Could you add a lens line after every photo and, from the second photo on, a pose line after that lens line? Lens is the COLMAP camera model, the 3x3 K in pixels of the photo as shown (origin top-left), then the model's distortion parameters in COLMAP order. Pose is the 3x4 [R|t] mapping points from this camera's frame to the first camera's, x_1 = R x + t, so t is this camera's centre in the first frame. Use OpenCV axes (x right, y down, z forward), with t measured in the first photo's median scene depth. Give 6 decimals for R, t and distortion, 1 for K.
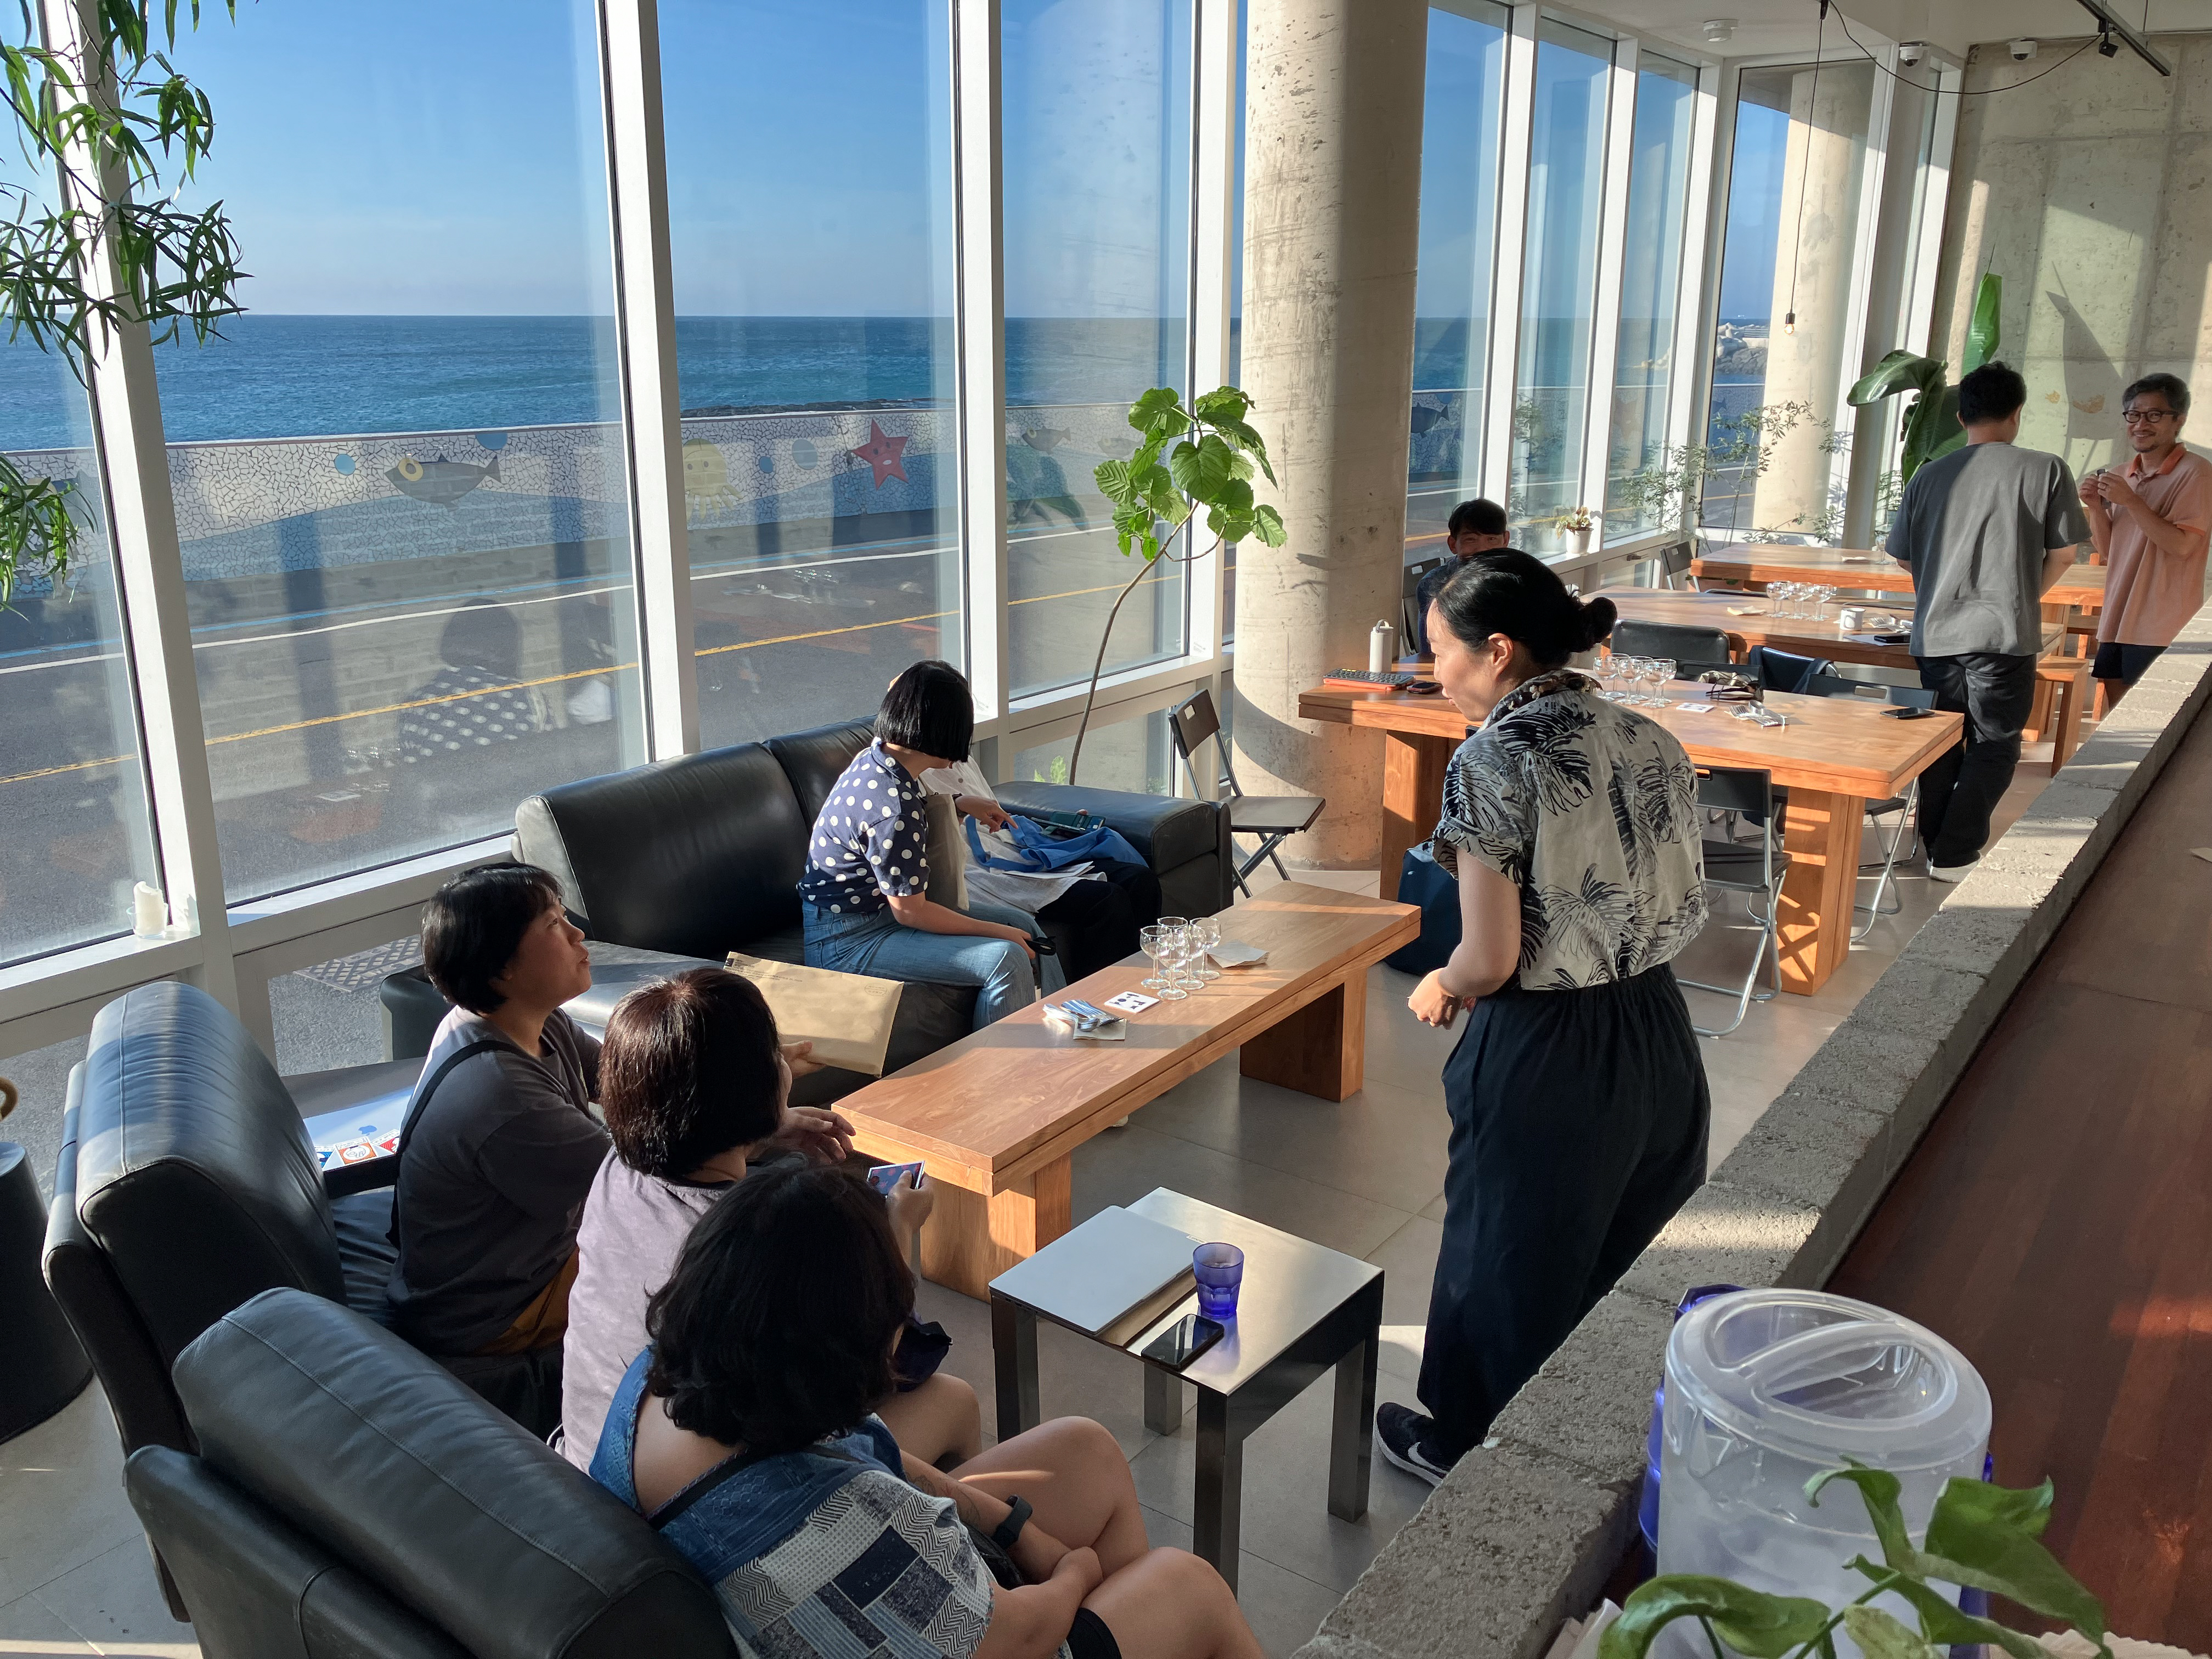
lens RADIAL K [[1787.5, 0, 1100.0], [0, 1787.5, 828.6], [0, 0, 1]] dist [-0.002918, -0.034821]
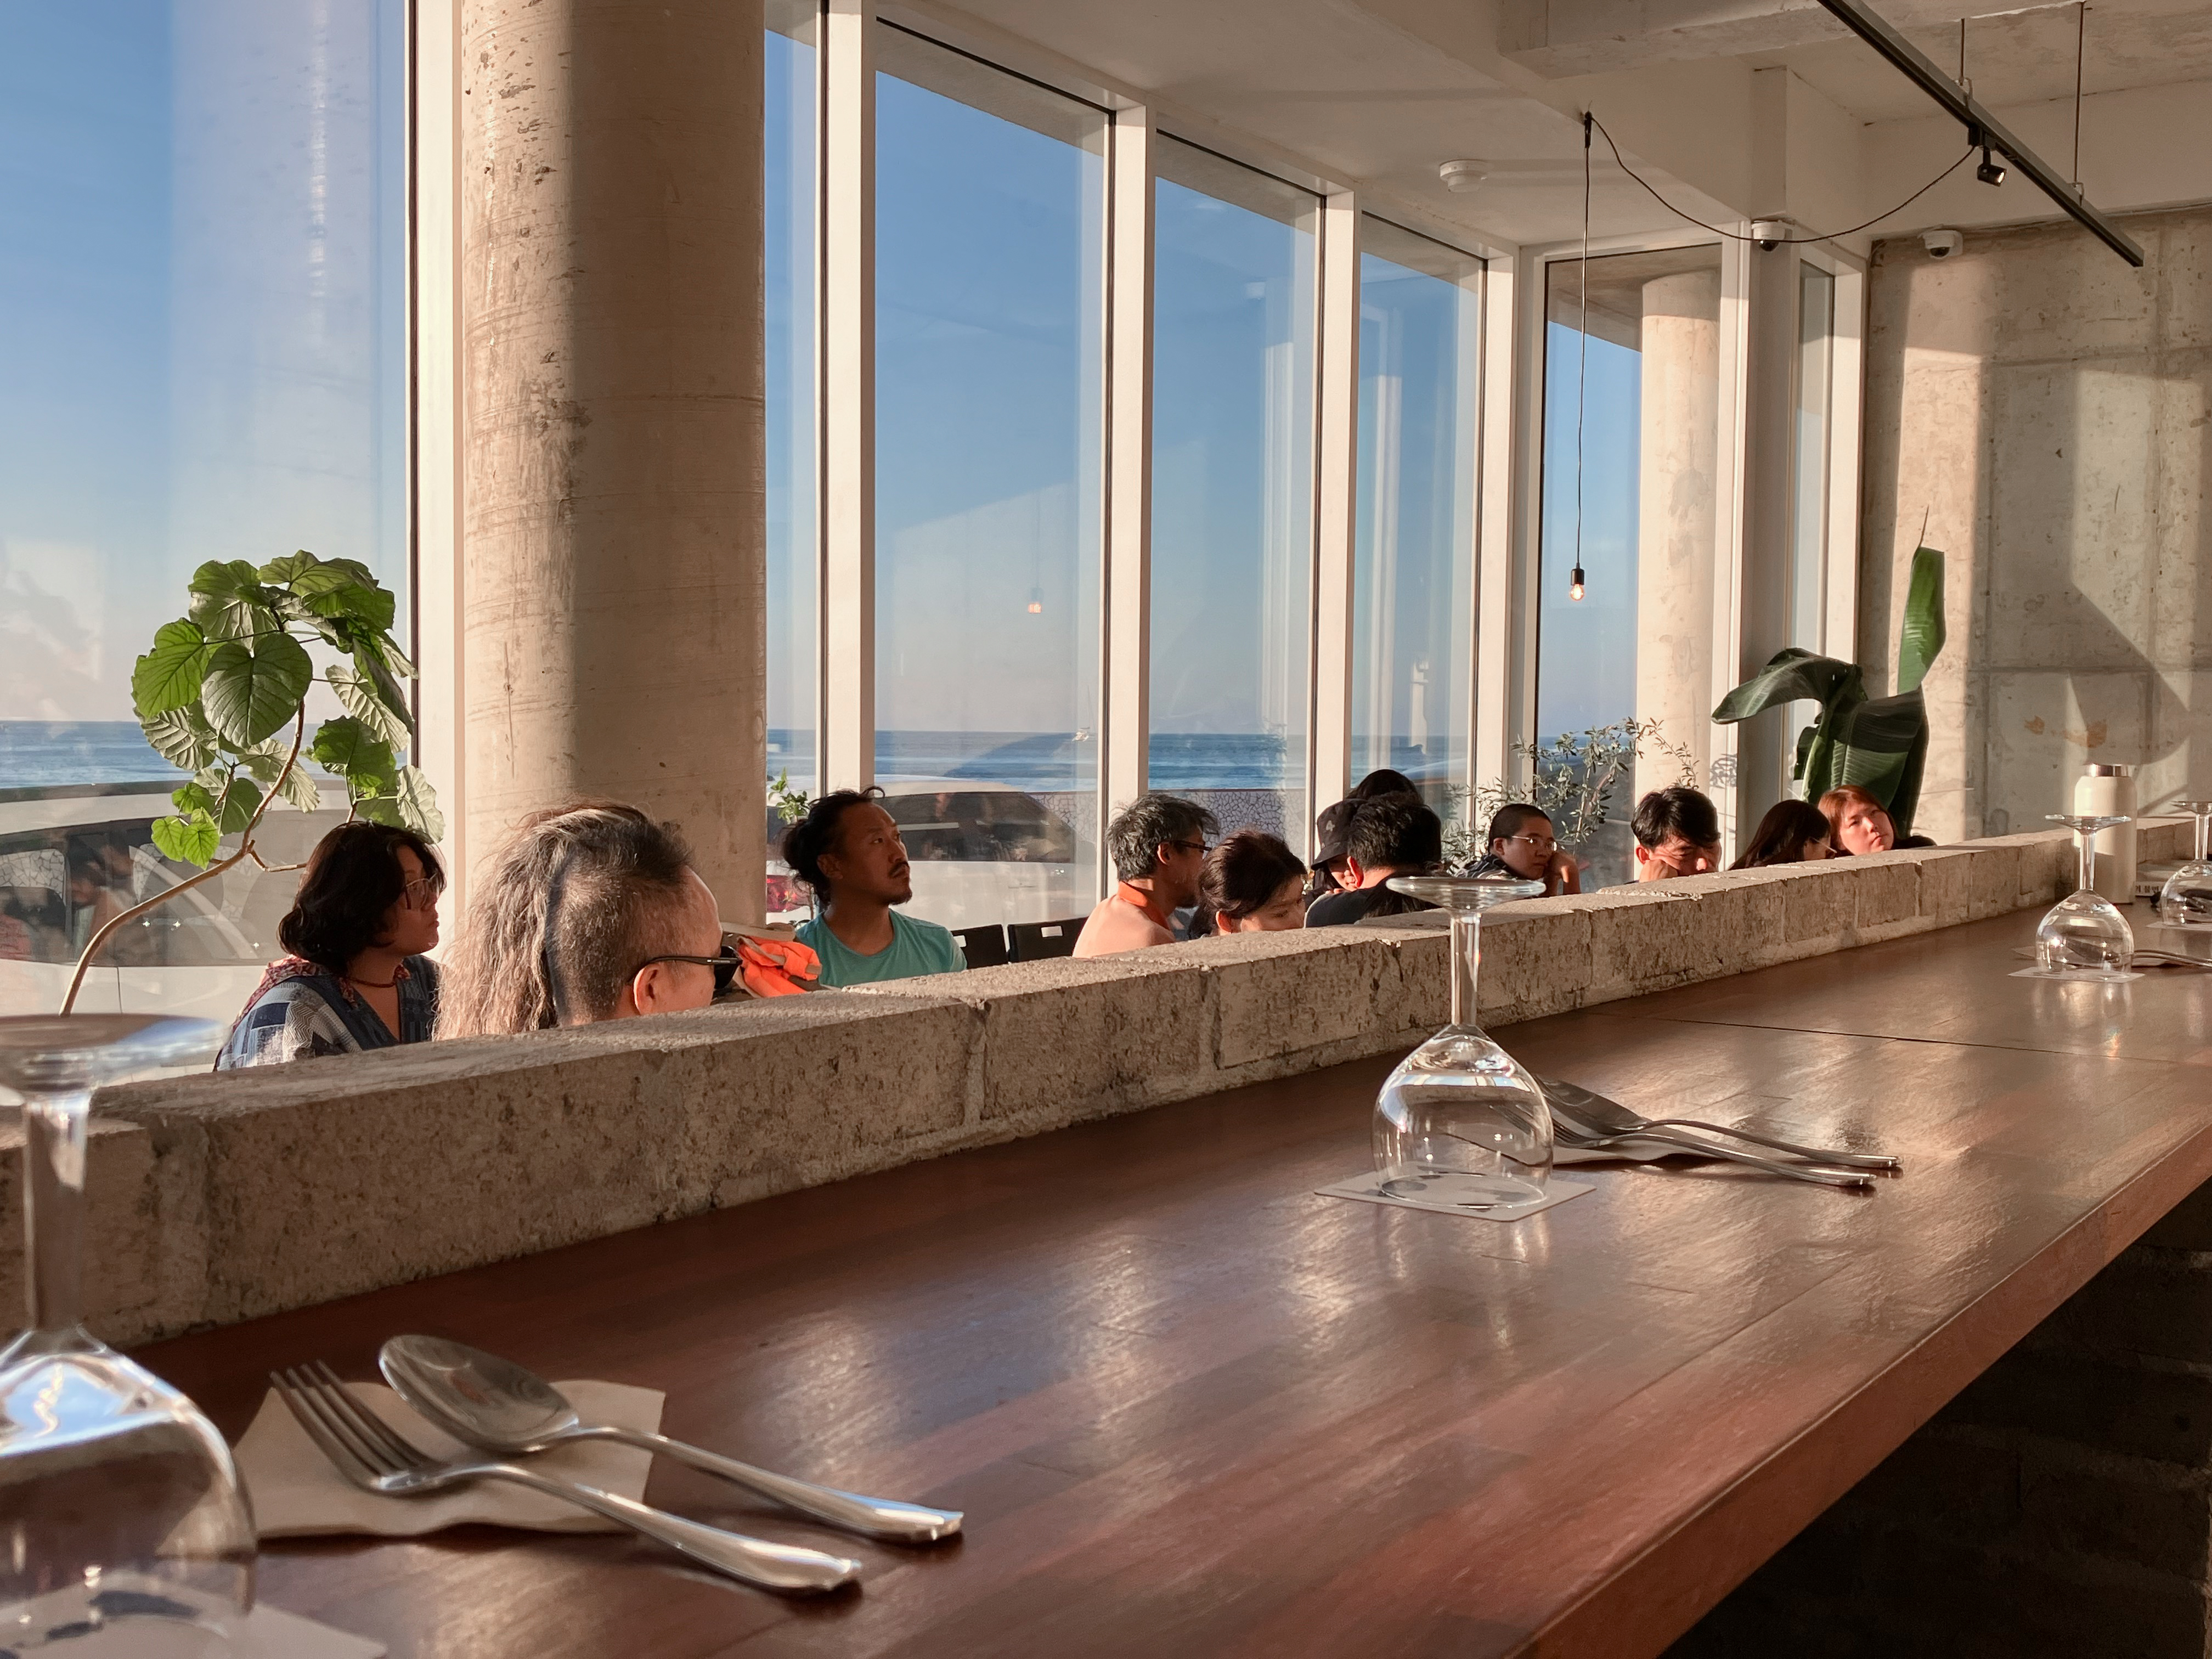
lens RADIAL K [[2349.6, 0, 1109.0], [0, 2349.6, 831.1], [0, 0, 1]] dist [0.025407, 0.000000]
pose [[0.998642, 0.014933, 0.049921, 0.196972], [-0.003740, 0.976124, -0.217180, -0.002208], [-0.051972, 0.216698, 0.974854, 0.199638]]
